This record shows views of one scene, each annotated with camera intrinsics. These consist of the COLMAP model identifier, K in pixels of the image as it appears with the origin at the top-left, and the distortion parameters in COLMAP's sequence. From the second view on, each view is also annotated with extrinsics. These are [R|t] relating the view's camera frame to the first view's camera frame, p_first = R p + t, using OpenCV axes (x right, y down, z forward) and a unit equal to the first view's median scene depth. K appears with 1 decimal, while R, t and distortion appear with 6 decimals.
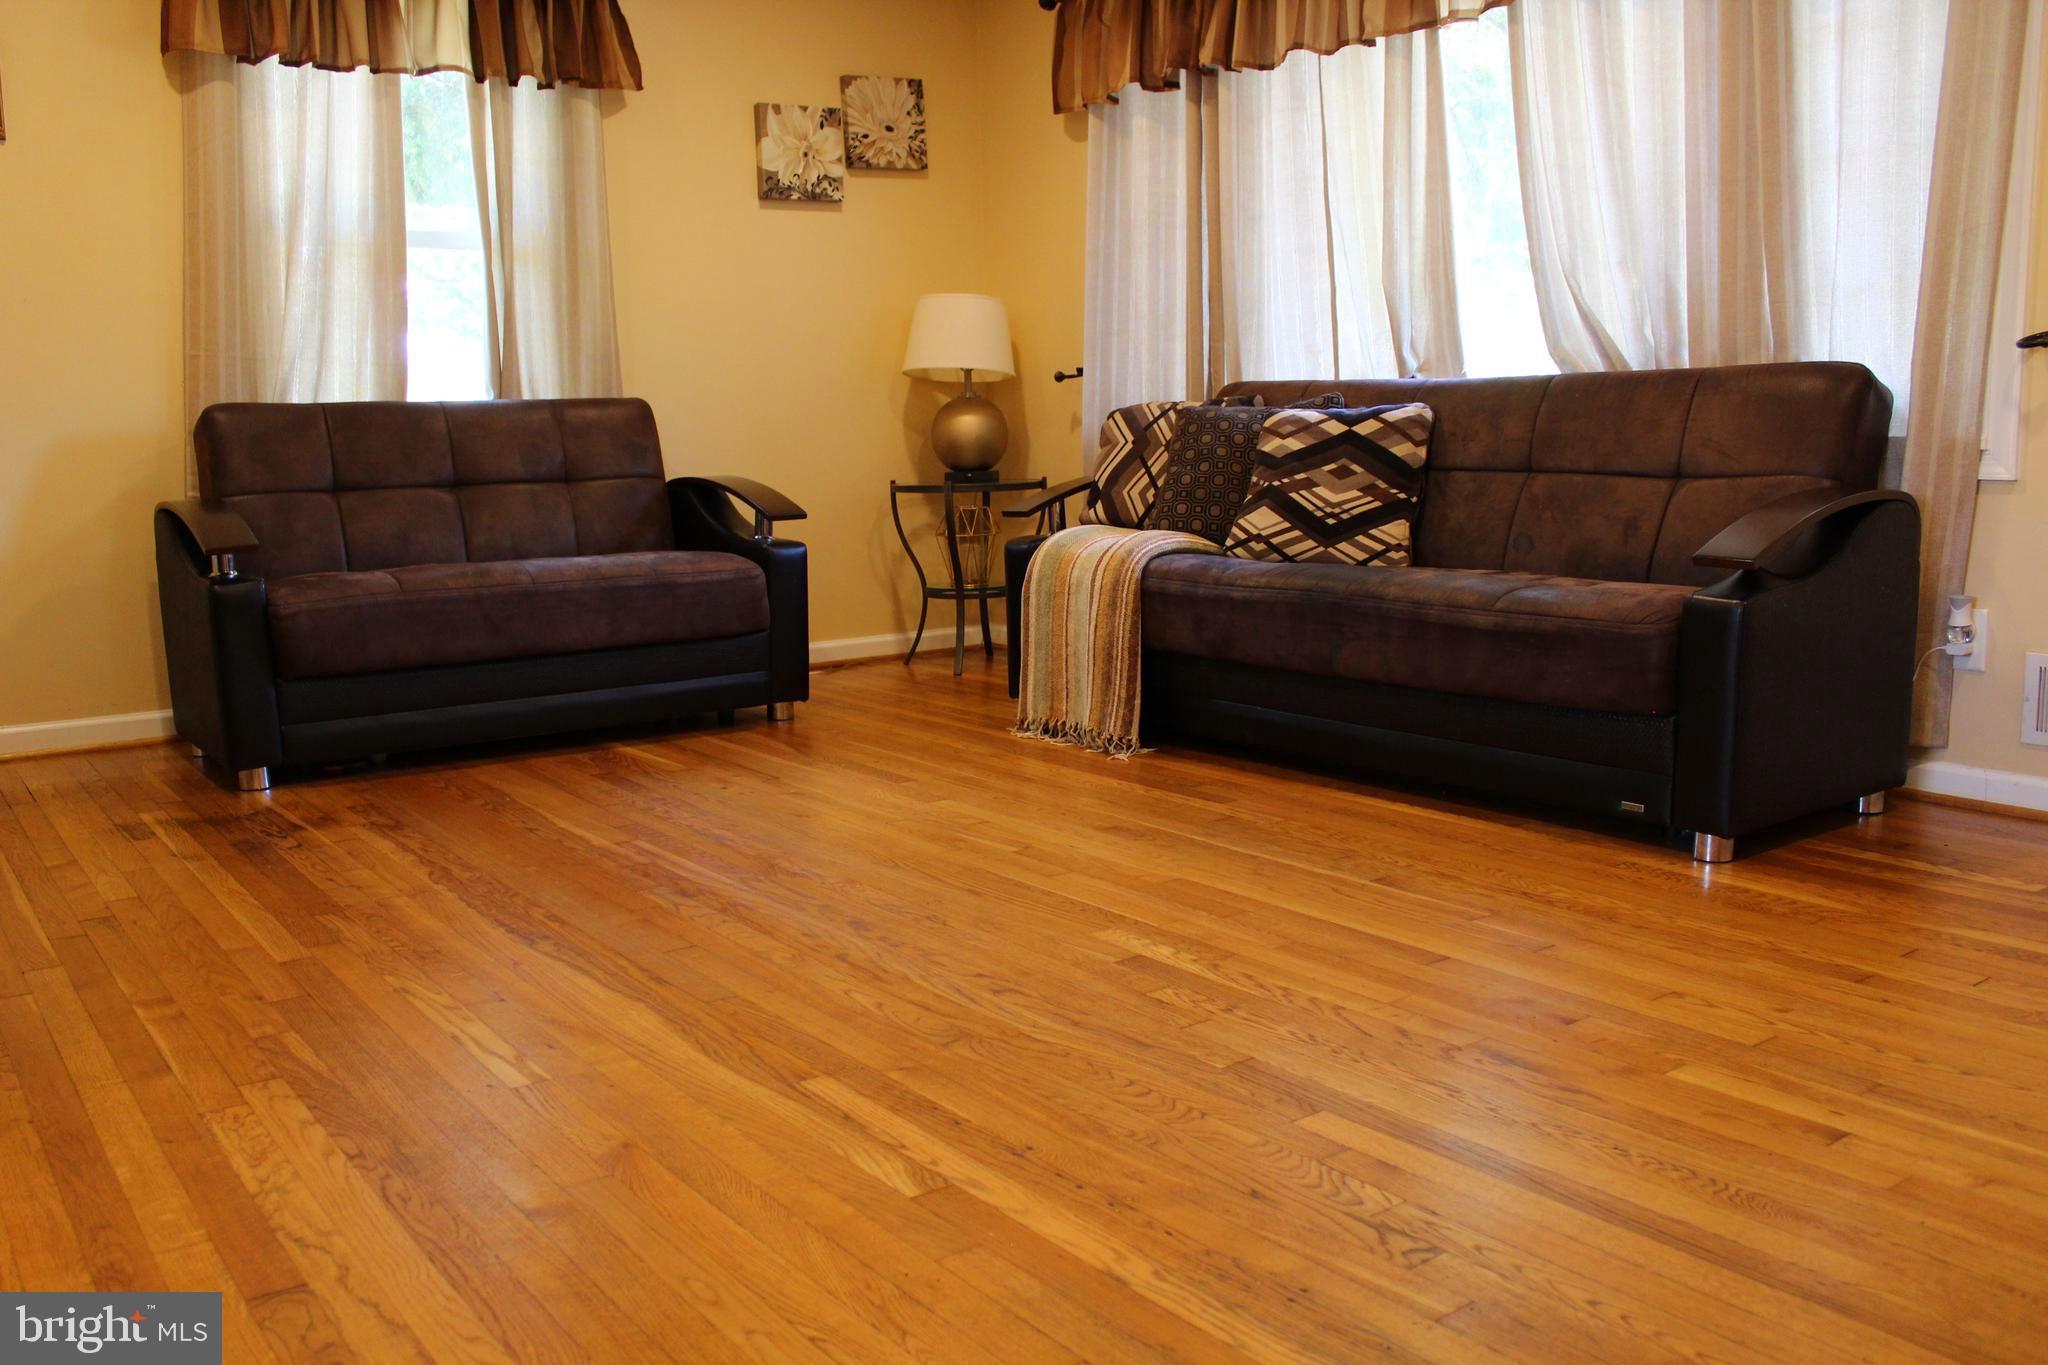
lens RADIAL K [[1711.0, 0, 994.2], [0, 1711.0, 673.1], [0, 0, 1]] dist [-0.165491, 0.147551]
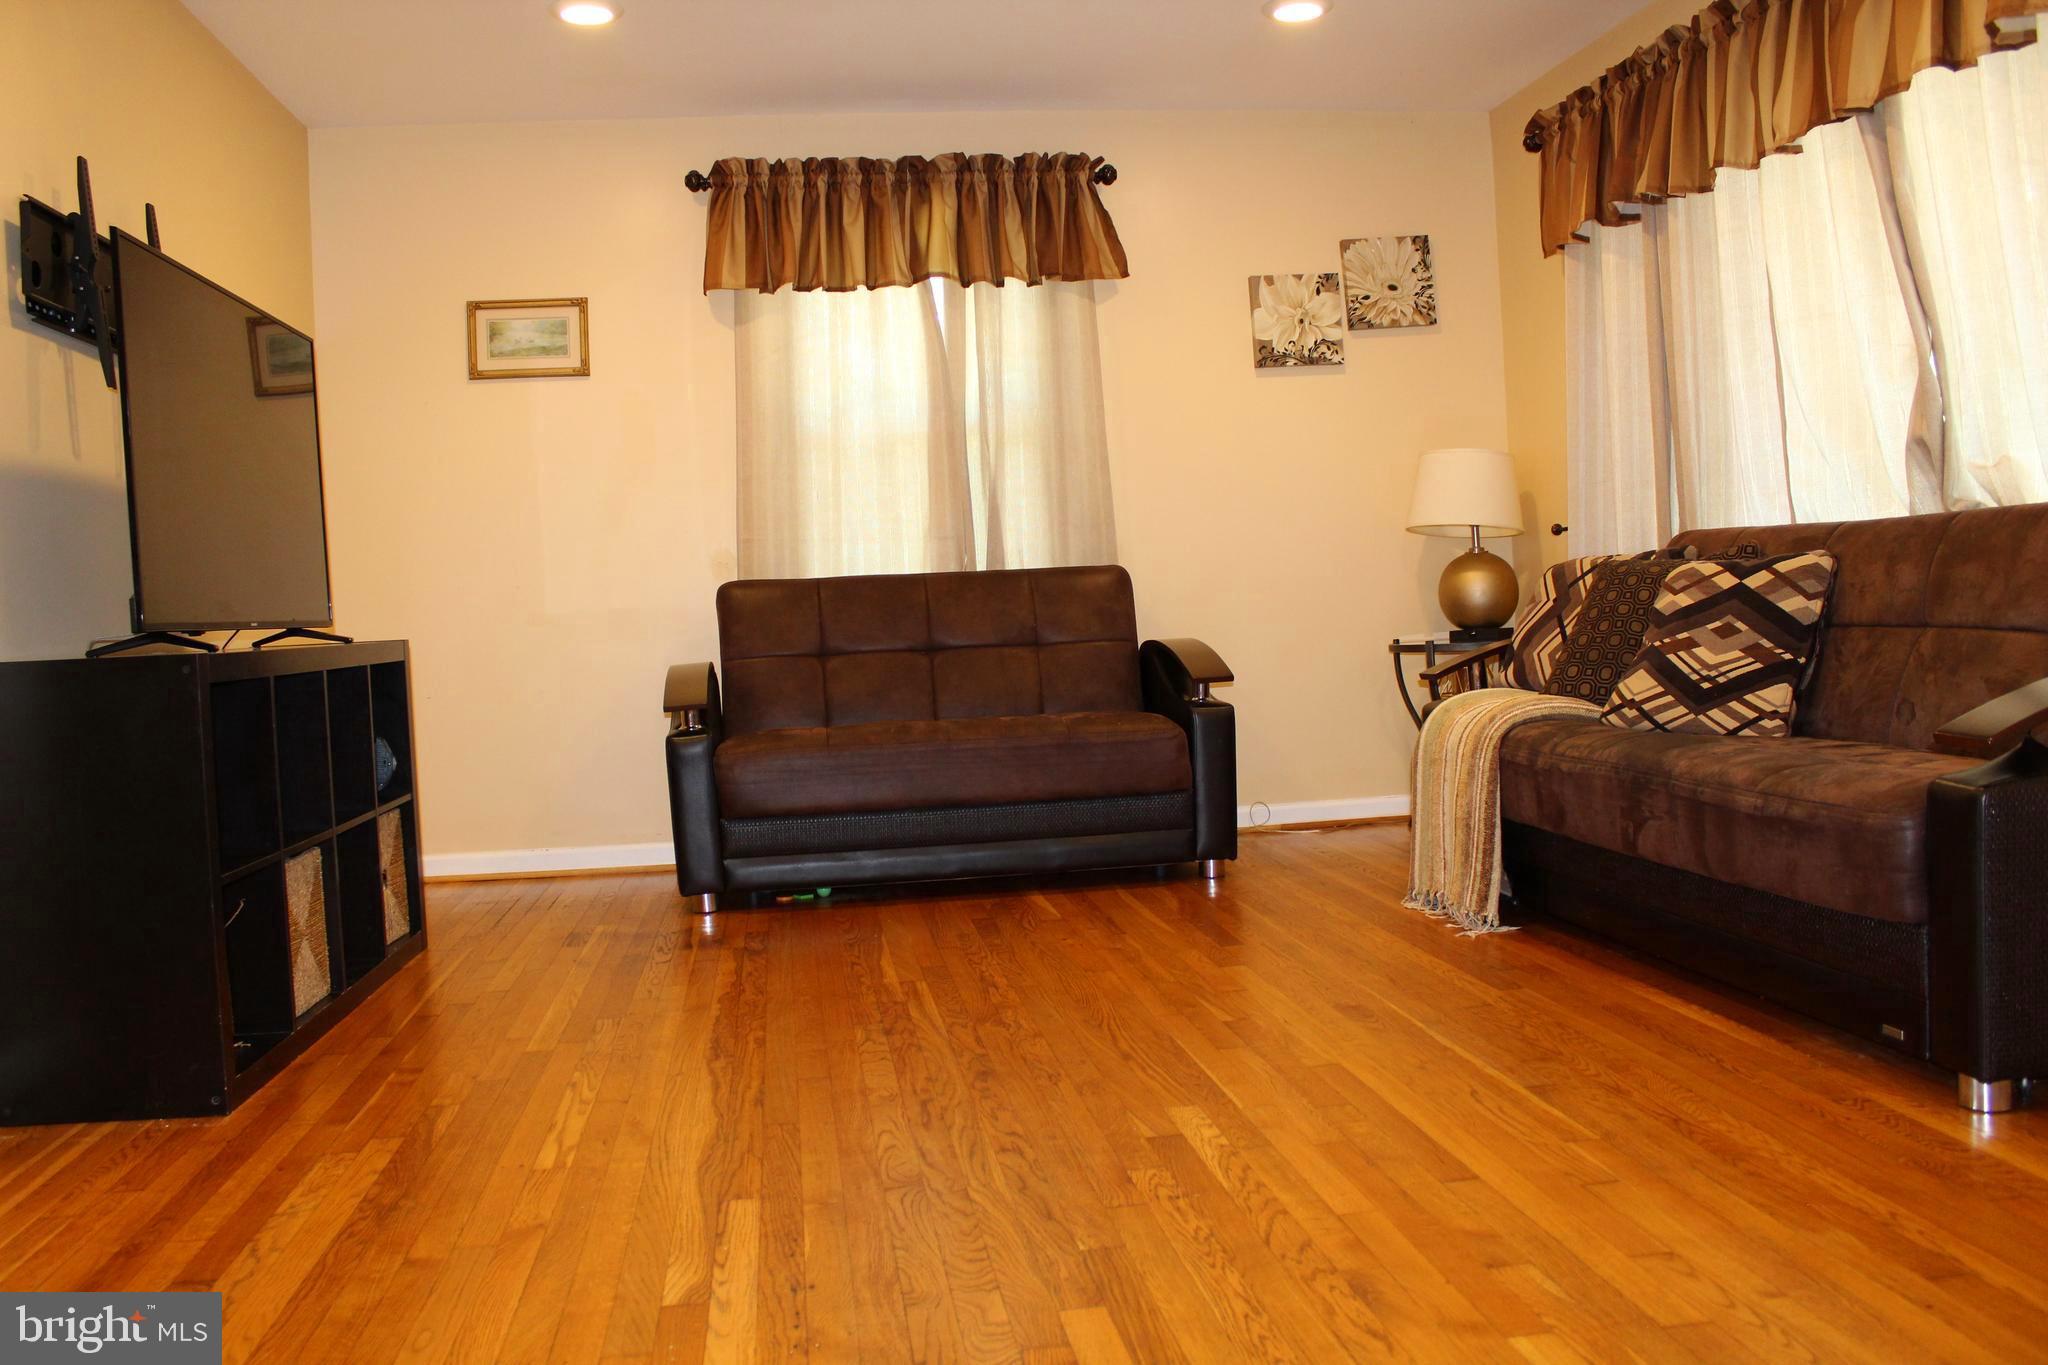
lens RADIAL K [[1711.0, 0, 992.6], [0, 1711.0, 679.3], [0, 0, 1]] dist [-0.165491, 0.147551]
pose [[0.874441, -0.001767, -0.485128, 0.312510], [-0.037886, 0.996691, -0.071919, -0.015364], [0.483650, 0.081269, 0.871480, 0.047152]]
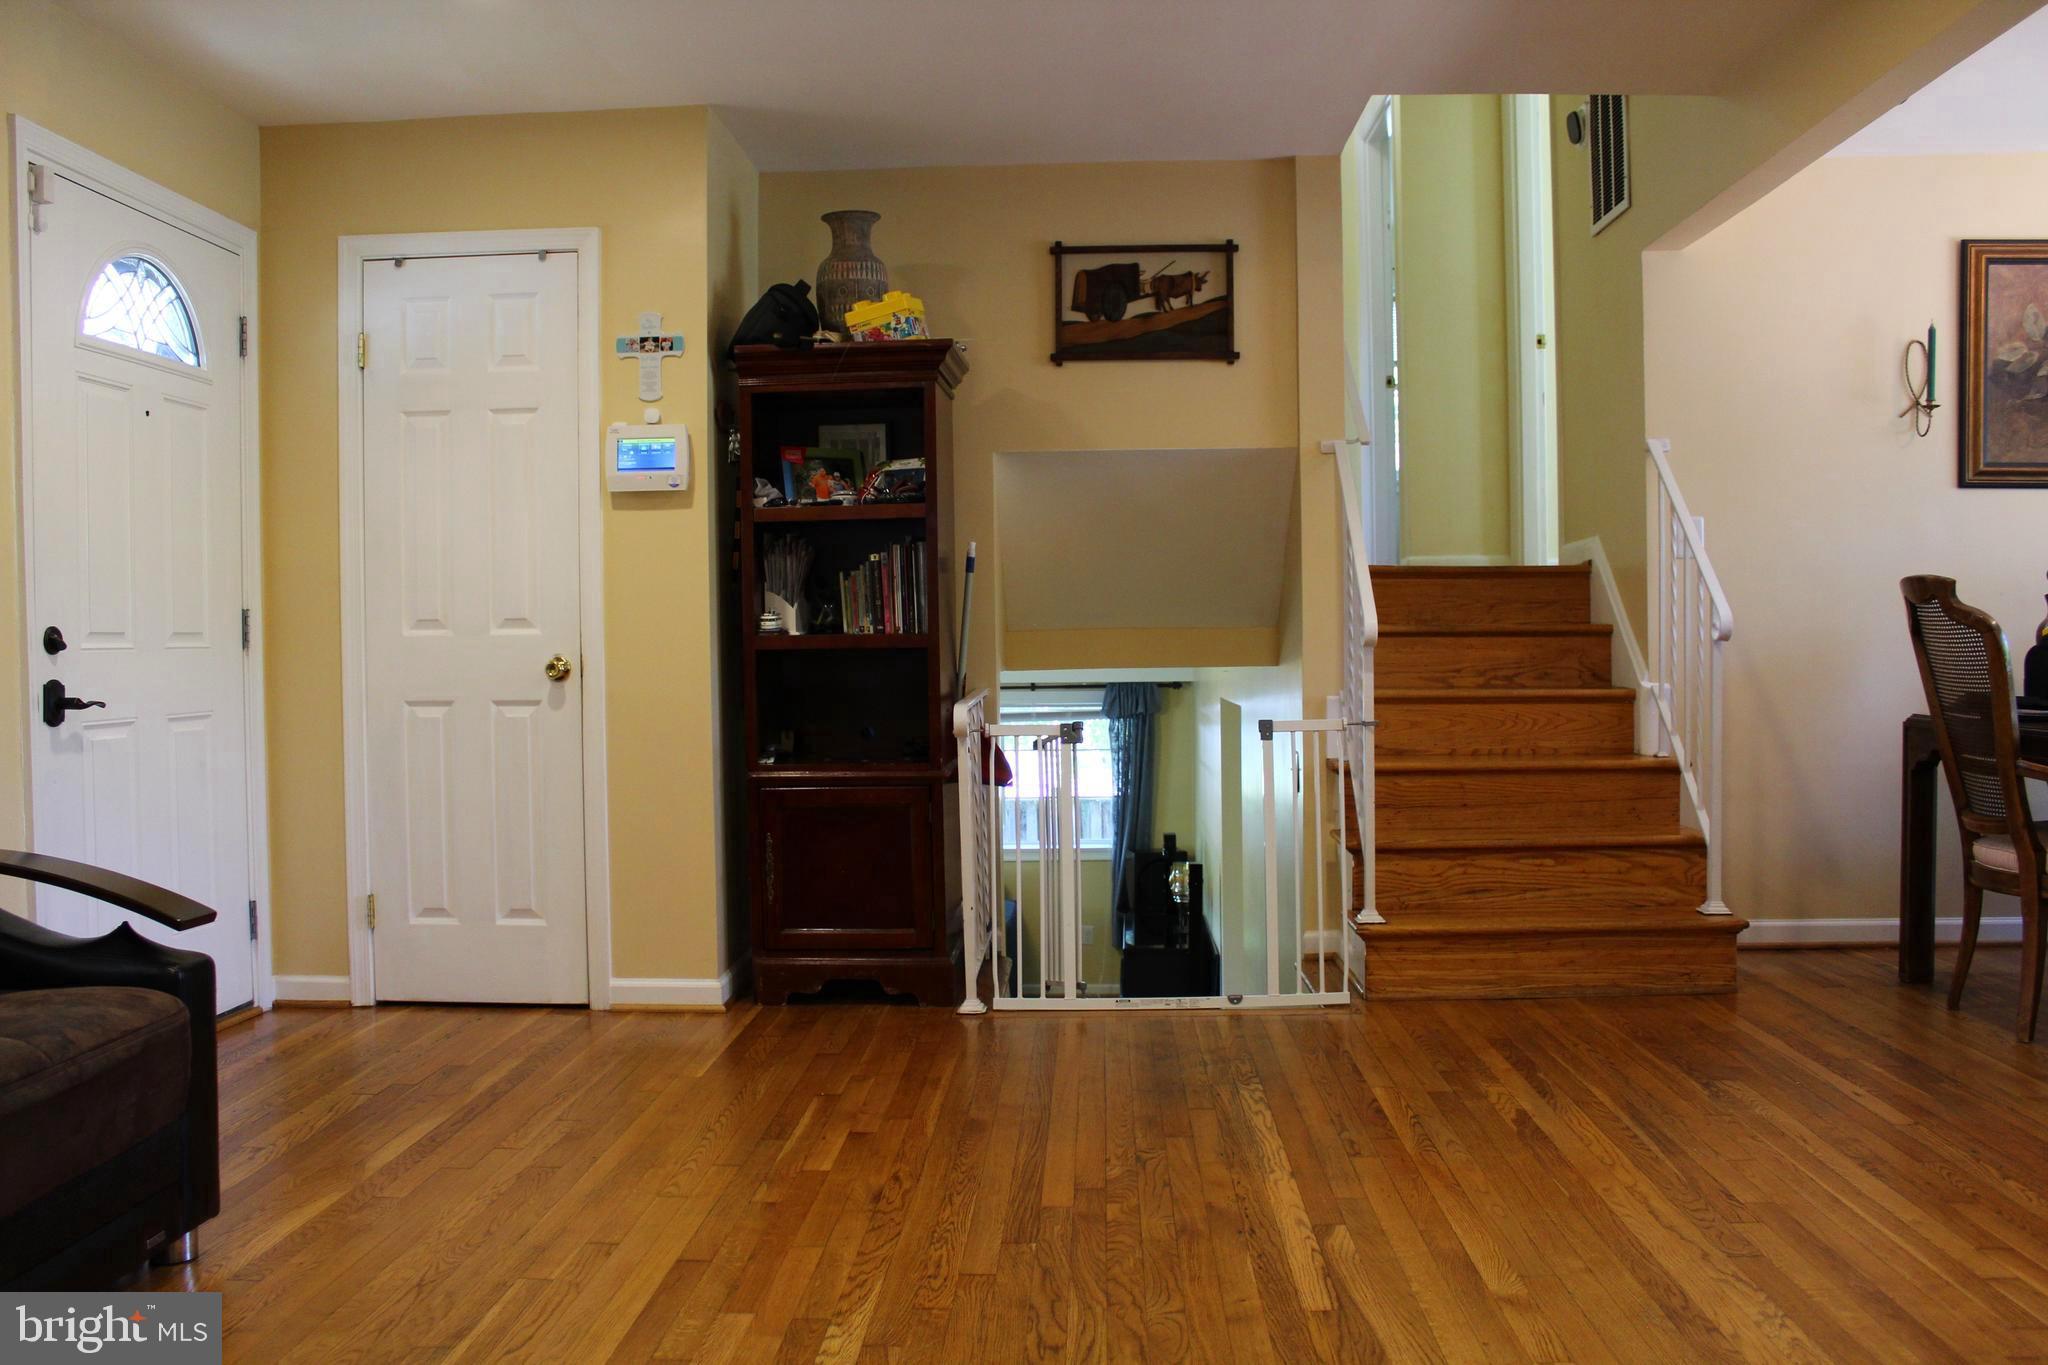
lens RADIAL K [[1711.0, 0, 1010.8], [0, 1711.0, 671.4], [0, 0, 1]] dist [-0.165491, 0.147551]
pose [[-0.778505, 0.016521, 0.627421, -0.366481], [0.117385, 0.985847, 0.119693, -0.195193], [-0.616564, 0.166832, -0.769426, 1.060217]]
